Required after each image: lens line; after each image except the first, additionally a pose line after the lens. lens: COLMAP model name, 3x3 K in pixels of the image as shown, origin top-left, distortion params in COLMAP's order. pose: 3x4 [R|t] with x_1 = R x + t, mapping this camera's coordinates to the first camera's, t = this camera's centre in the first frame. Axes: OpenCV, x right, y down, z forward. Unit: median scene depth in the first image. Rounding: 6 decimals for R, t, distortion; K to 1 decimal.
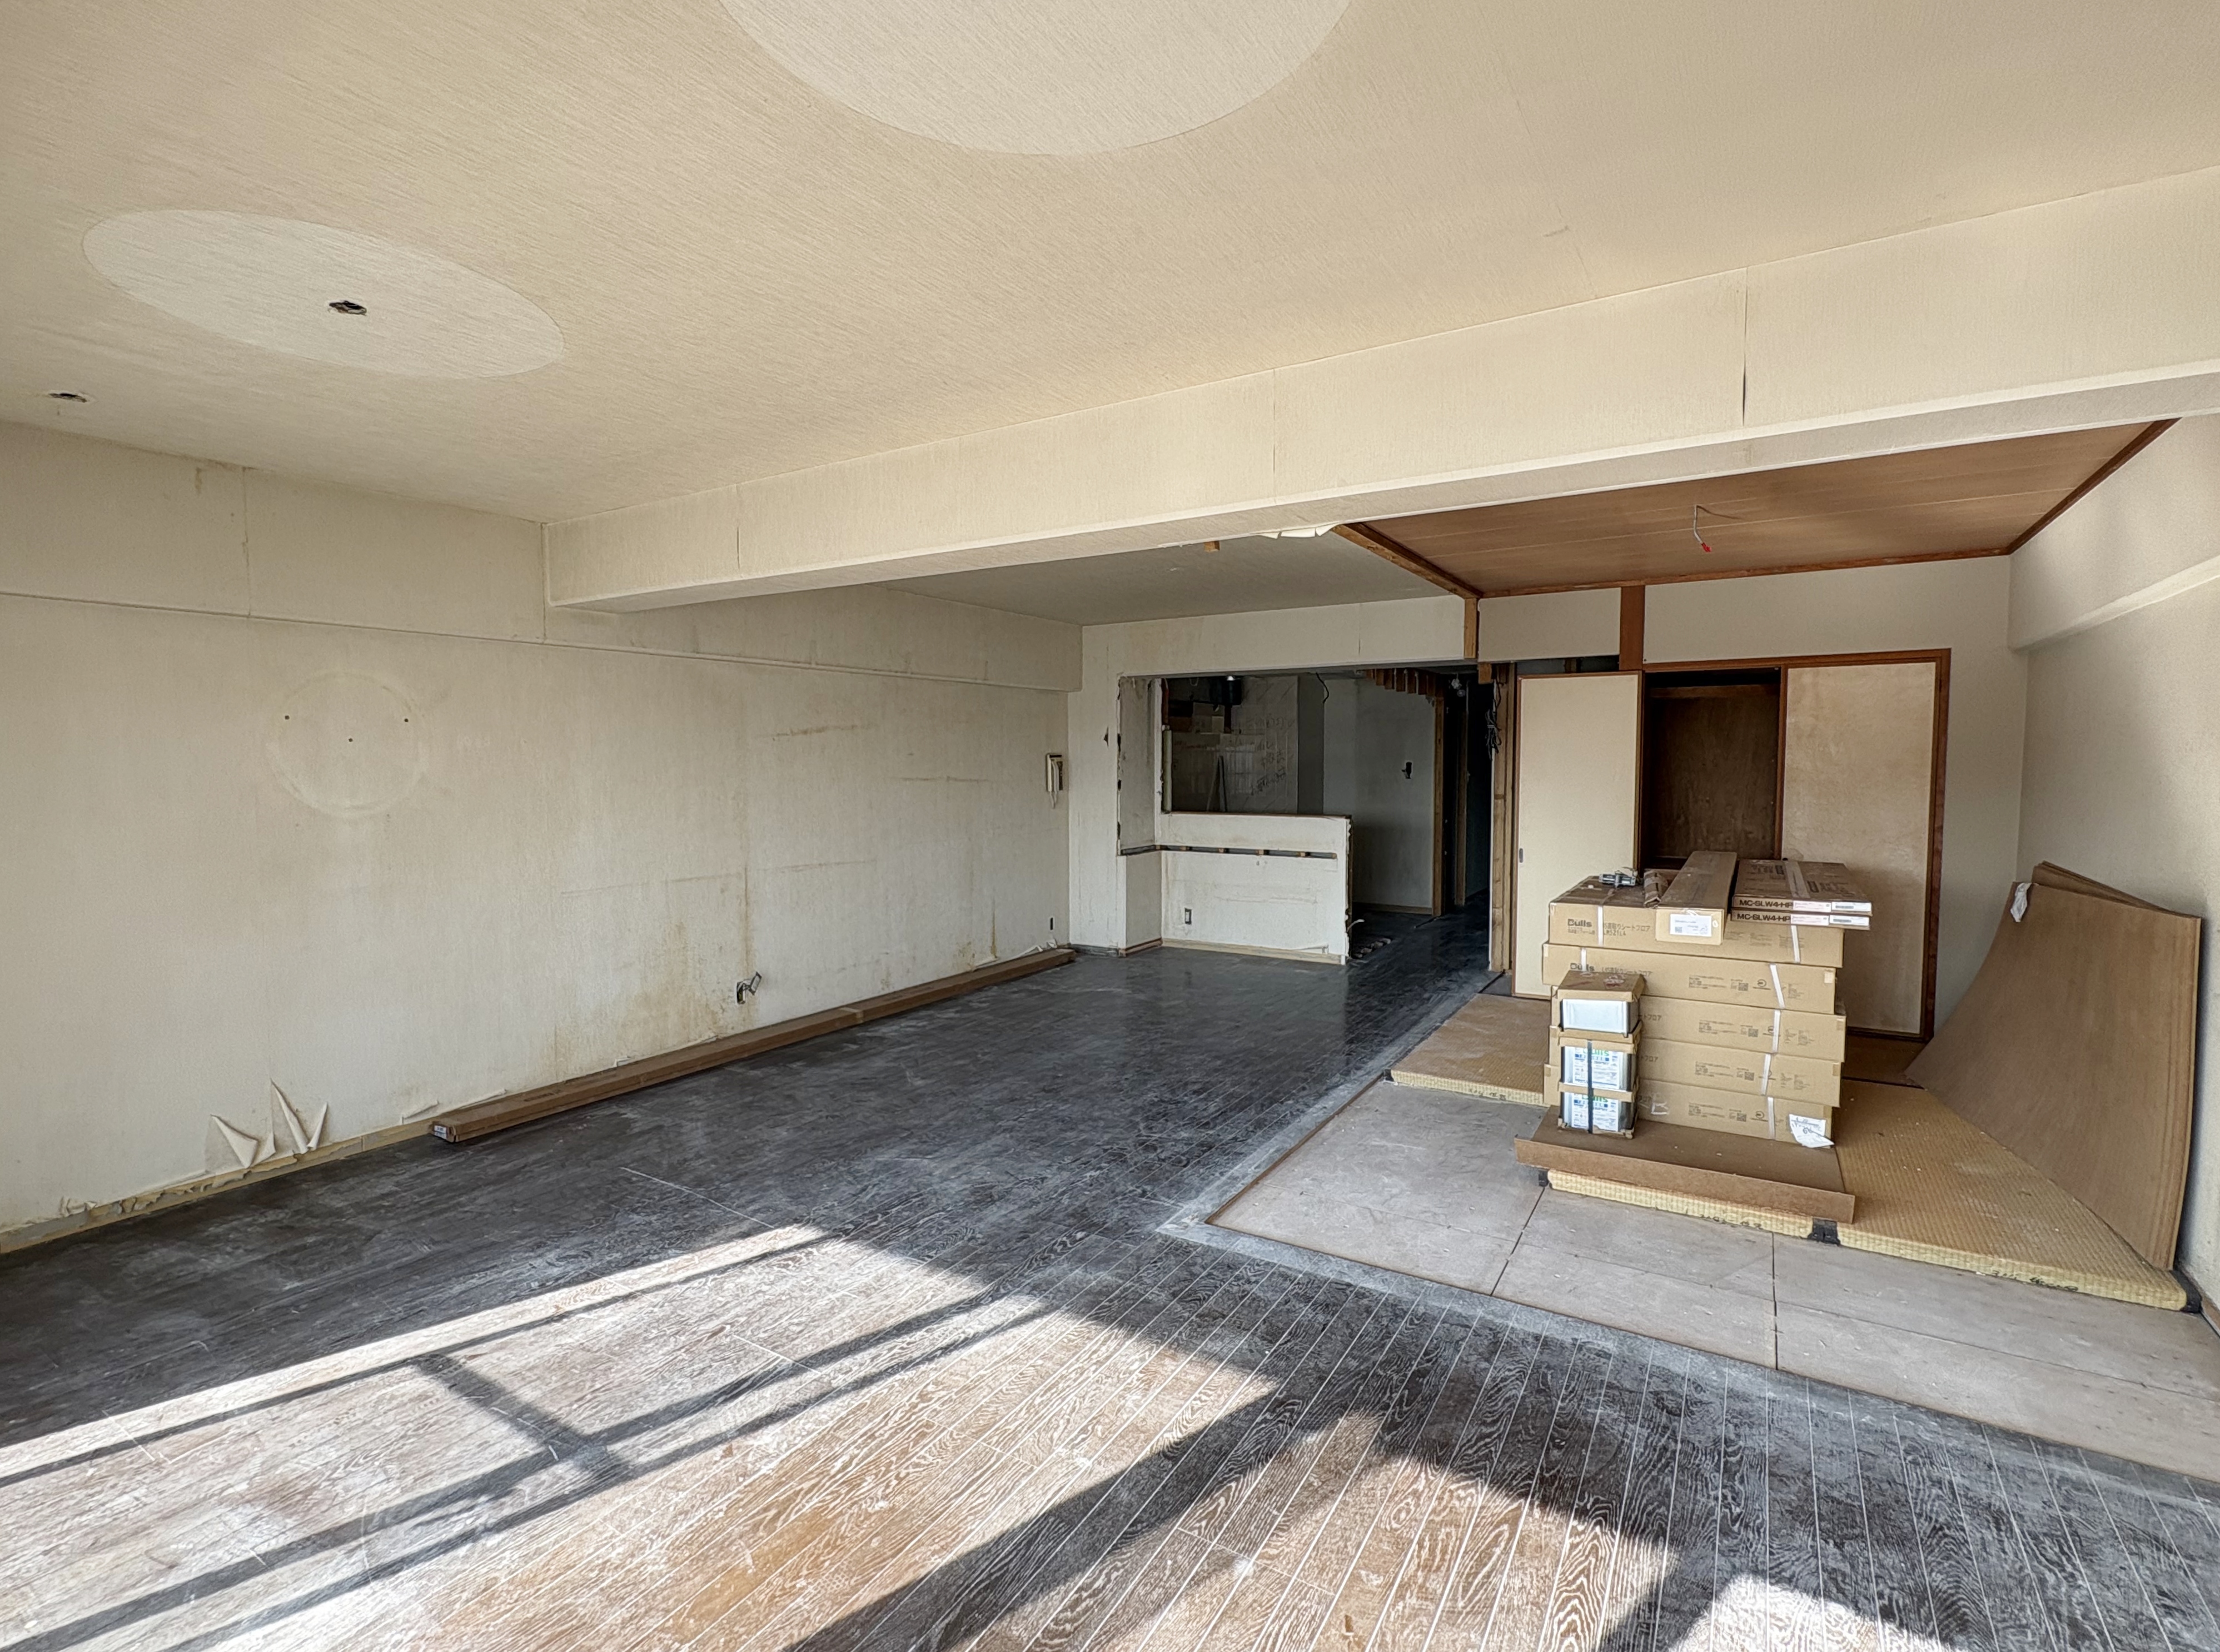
lens RADIAL K [[1036.6, 0, 1102.1], [0, 1036.6, 822.6], [0, 0, 1]] dist [0.000882, 0.000163]
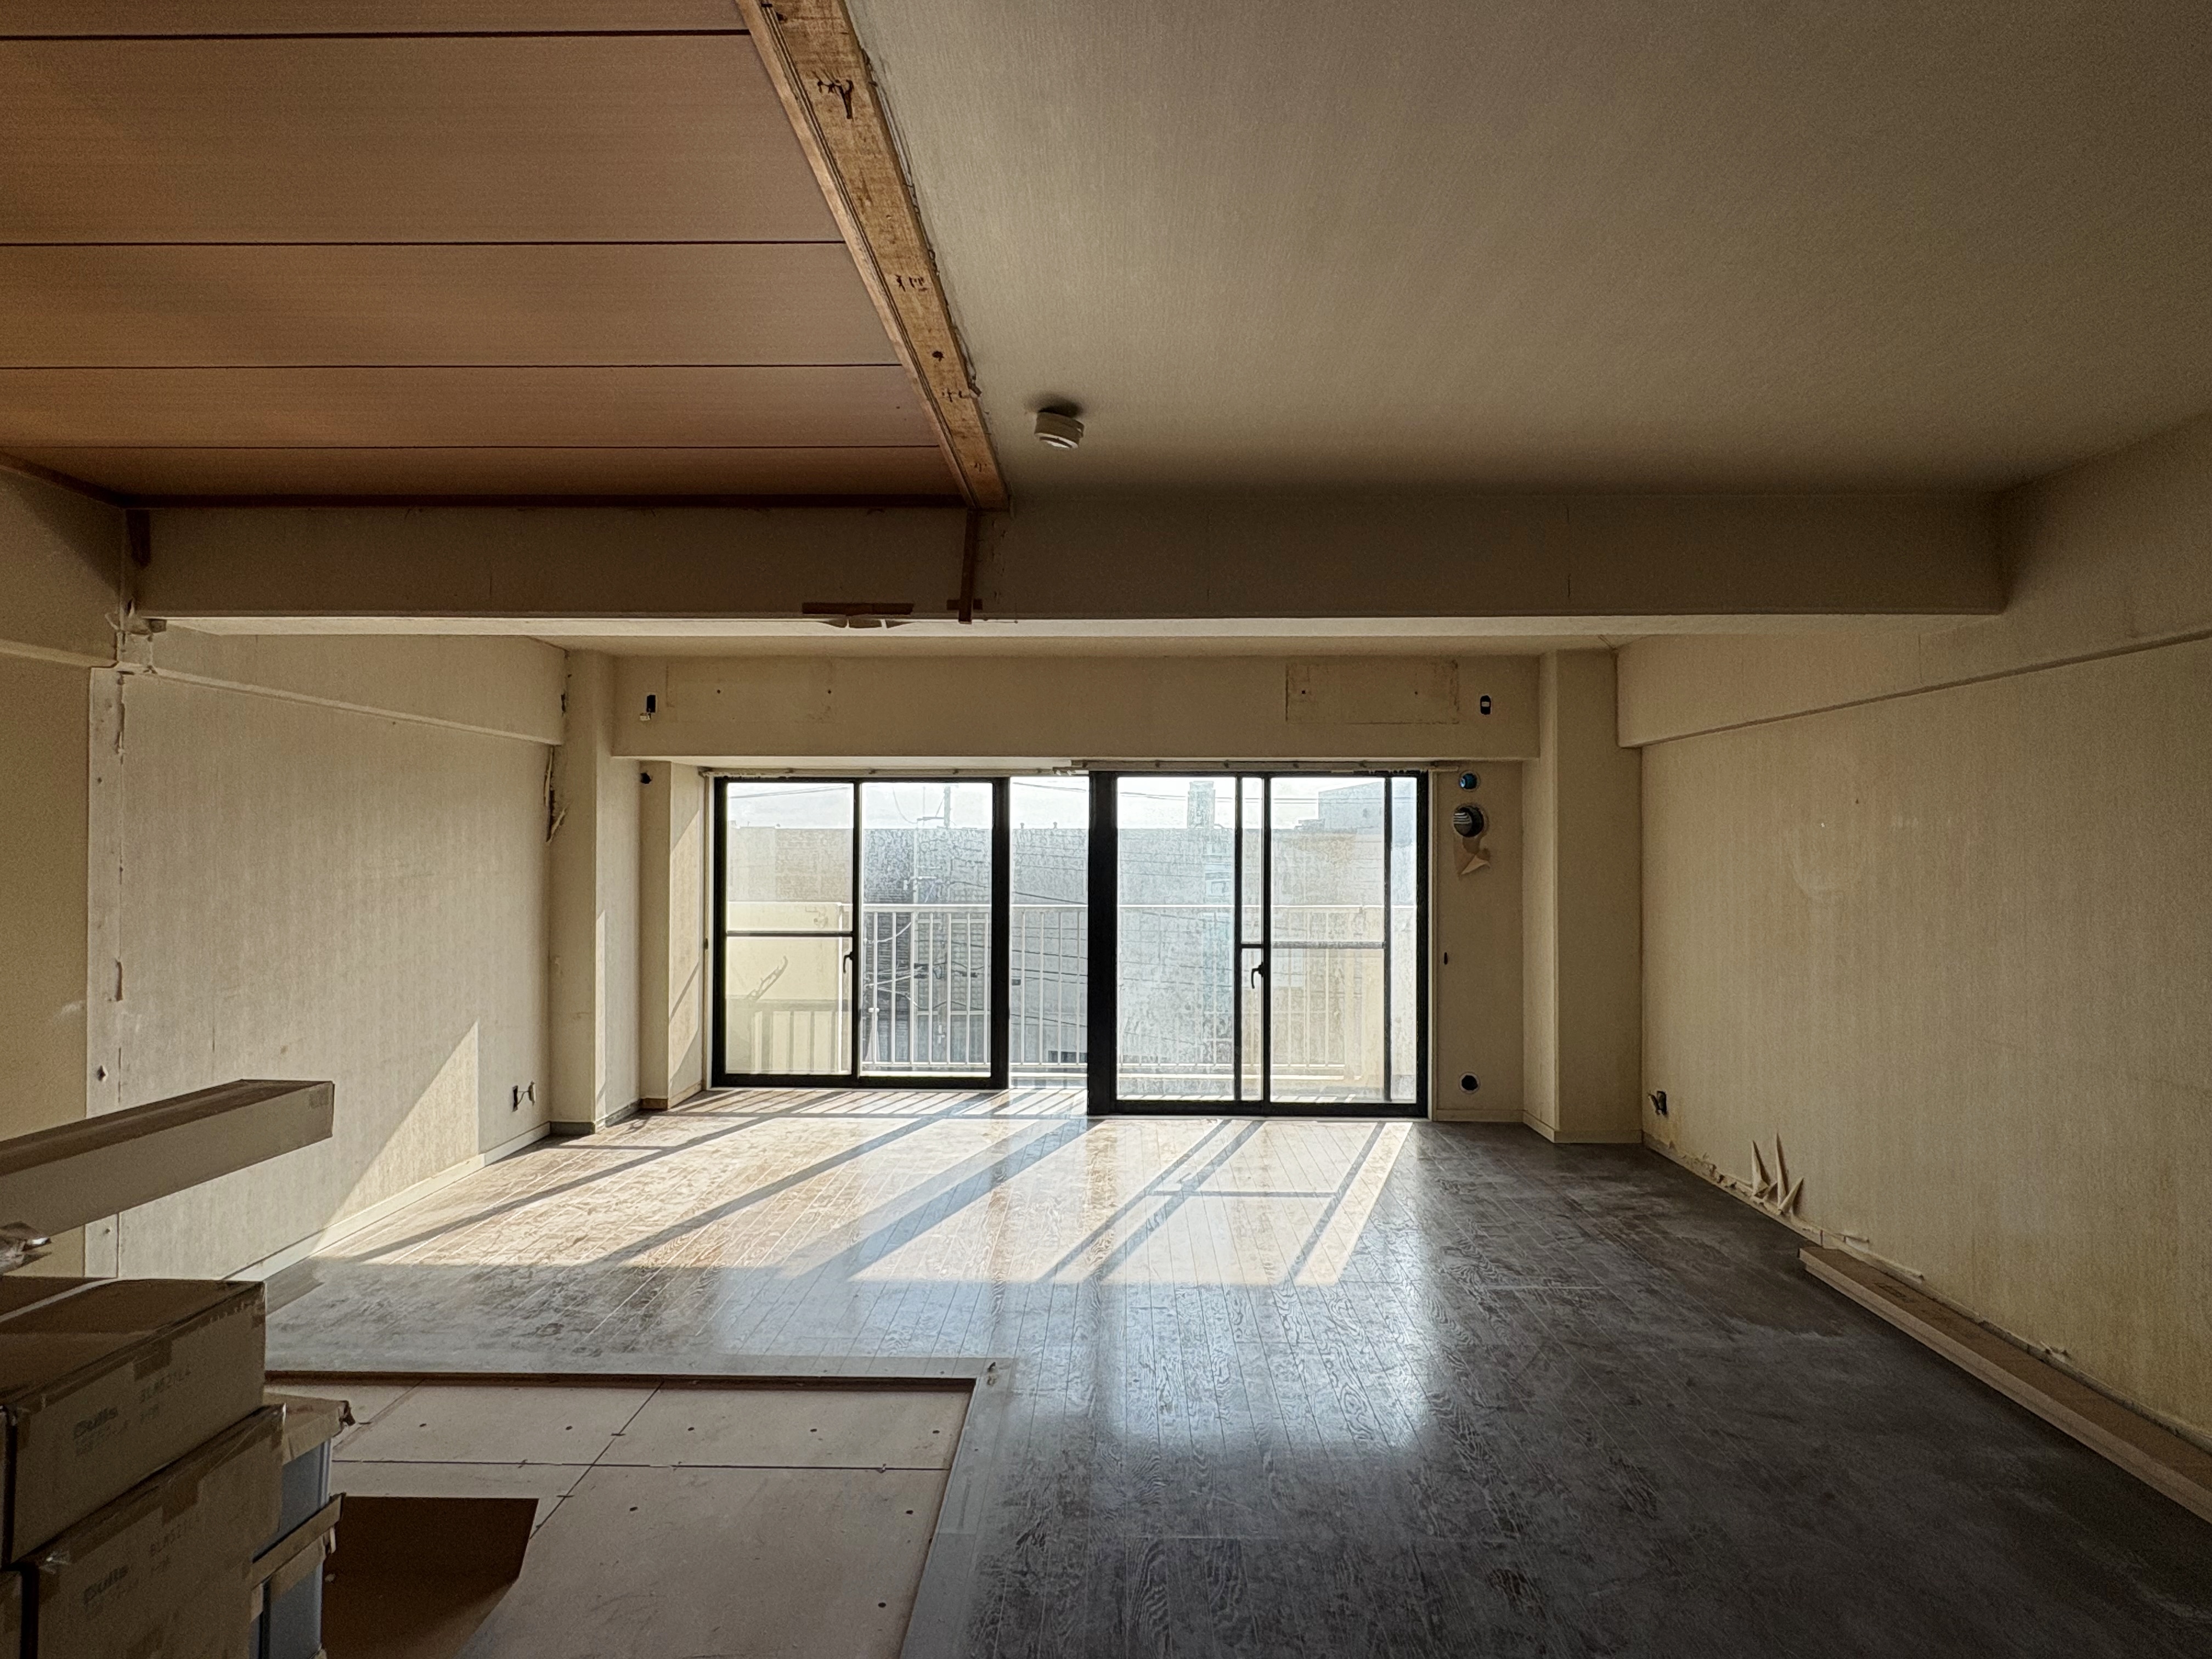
lens RADIAL K [[1164.1, 0, 1099.9], [0, 1164.1, 833.1], [0, 0, 1]] dist [0.000930, -0.000094]
pose [[-0.859752, -0.007612, -0.510655, 0.515087], [-0.035351, 0.998378, 0.044637, -0.113879], [0.509486, 0.056429, -0.858627, 1.882181]]
